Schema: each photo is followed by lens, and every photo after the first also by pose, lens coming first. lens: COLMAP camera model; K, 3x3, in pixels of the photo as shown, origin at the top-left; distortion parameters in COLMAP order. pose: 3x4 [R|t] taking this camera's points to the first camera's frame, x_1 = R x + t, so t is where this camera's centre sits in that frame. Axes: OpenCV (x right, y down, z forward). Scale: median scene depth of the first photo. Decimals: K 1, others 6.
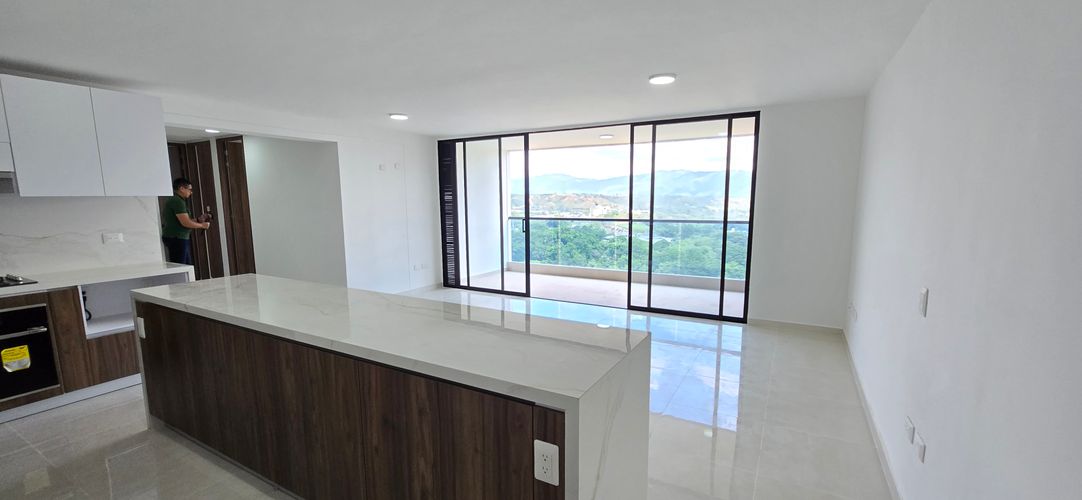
lens RADIAL K [[443.2, 0, 543.6], [0, 443.2, 263.9], [0, 0, 1]] dist [-0.000664, 0.000071]
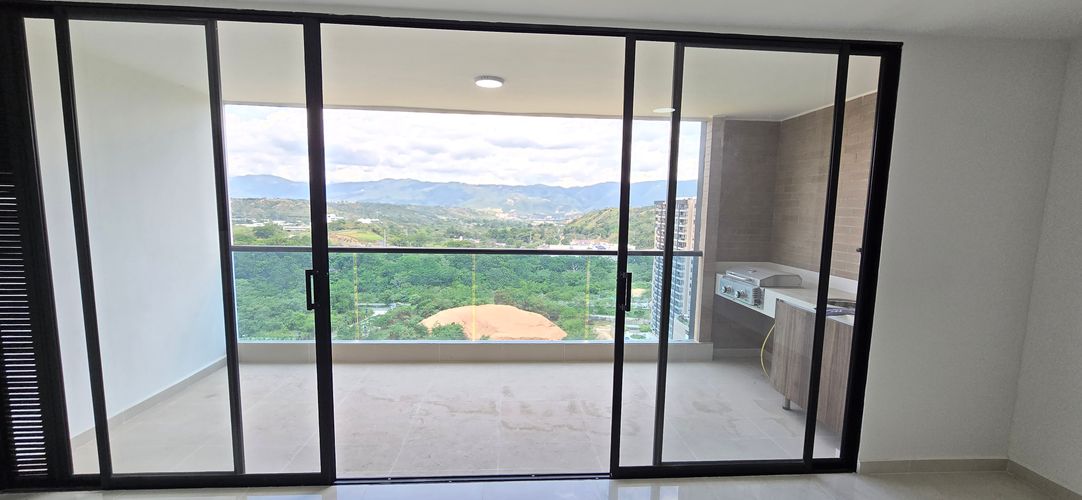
lens RADIAL K [[443.2, 0, 543.6], [0, 443.2, 263.9], [0, 0, 1]] dist [-0.000664, 0.000071]
pose [[0.833248, -0.043648, 0.551174, -0.079803], [0.054922, 0.998483, -0.003959, -0.091494], [-0.550165, 0.033570, 0.834381, 0.588828]]
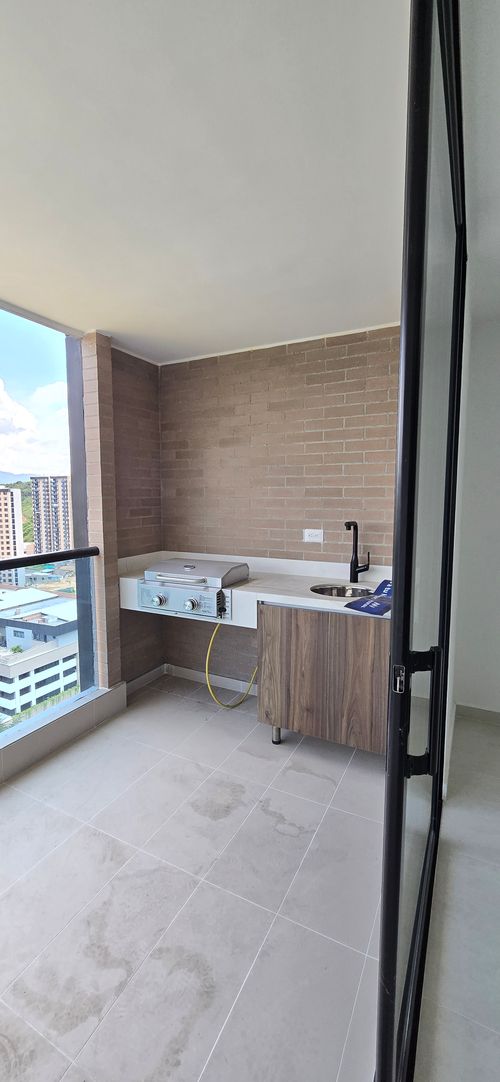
lens RADIAL K [[443.2, 0, 236.5], [0, 443.2, 544.3], [0, 0, 1]] dist [-0.000664, 0.000071]
pose [[-0.021144, -0.099017, 0.994861, 0.031248], [0.151528, 0.983271, 0.101083, -0.117054], [-0.988227, 0.152887, -0.005787, 0.813459]]
